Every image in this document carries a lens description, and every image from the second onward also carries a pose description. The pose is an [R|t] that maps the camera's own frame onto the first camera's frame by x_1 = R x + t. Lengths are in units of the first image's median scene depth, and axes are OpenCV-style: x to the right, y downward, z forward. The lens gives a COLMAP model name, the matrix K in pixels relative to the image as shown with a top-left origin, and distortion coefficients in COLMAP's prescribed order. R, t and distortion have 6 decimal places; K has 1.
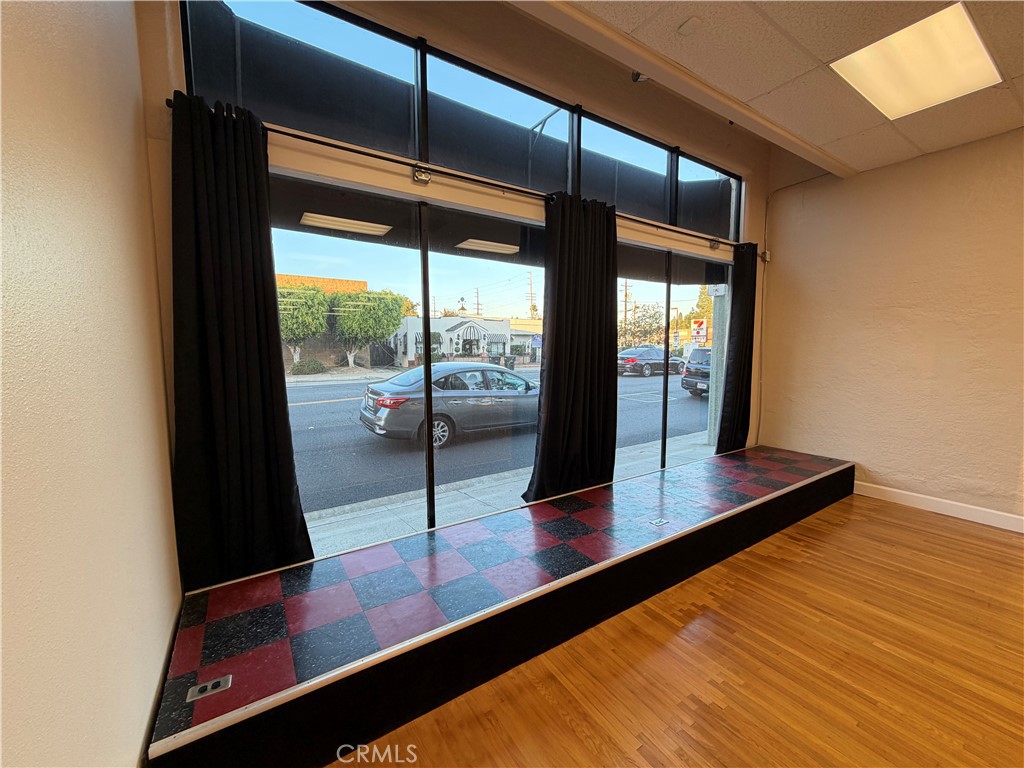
lens RADIAL K [[408.3, 0, 507.4], [0, 408.3, 383.9], [0, 0, 1]] dist [-0.001682, 0.000965]
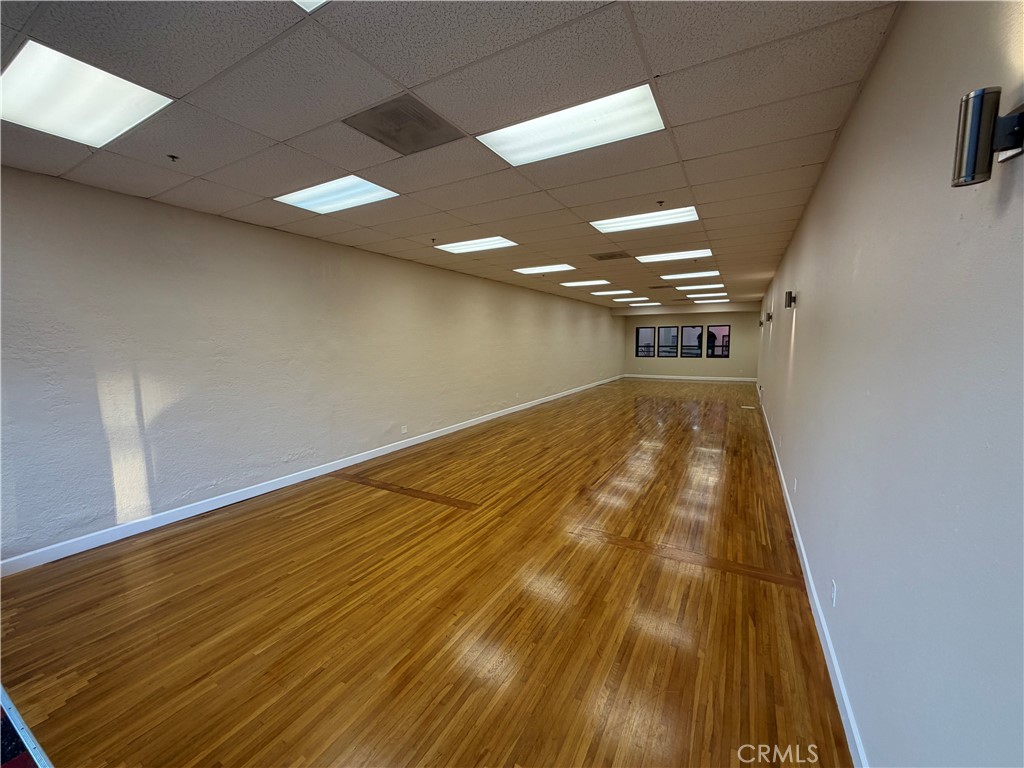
lens RADIAL K [[408.3, 0, 510.2], [0, 408.3, 380.1], [0, 0, 1]] dist [-0.001682, 0.000965]
pose [[-0.458833, -0.082163, 0.884715, -0.197002], [0.091802, 0.986003, 0.139180, -0.113136], [-0.883767, 0.145079, -0.444868, 0.376783]]
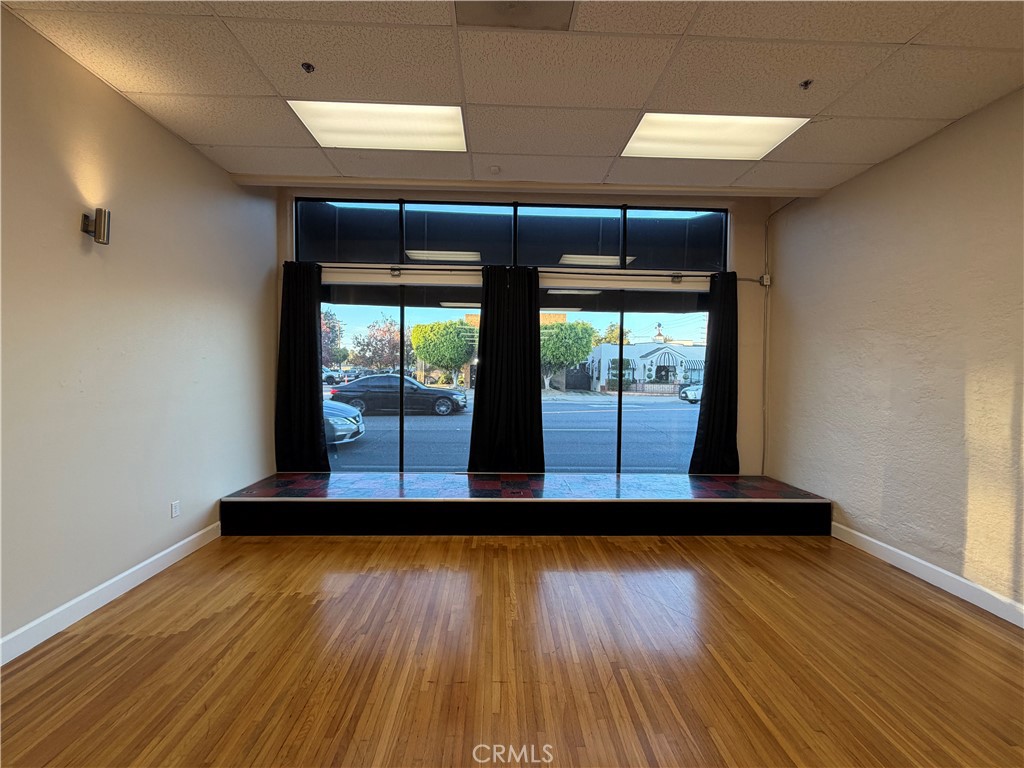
lens RADIAL K [[408.3, 0, 507.0], [0, 408.3, 380.9], [0, 0, 1]] dist [-0.001682, 0.000965]
pose [[0.857464, 0.025939, -0.513890, 0.691801], [-0.062750, 0.996545, -0.054403, 0.022923], [0.510703, 0.078895, 0.856130, -0.156938]]
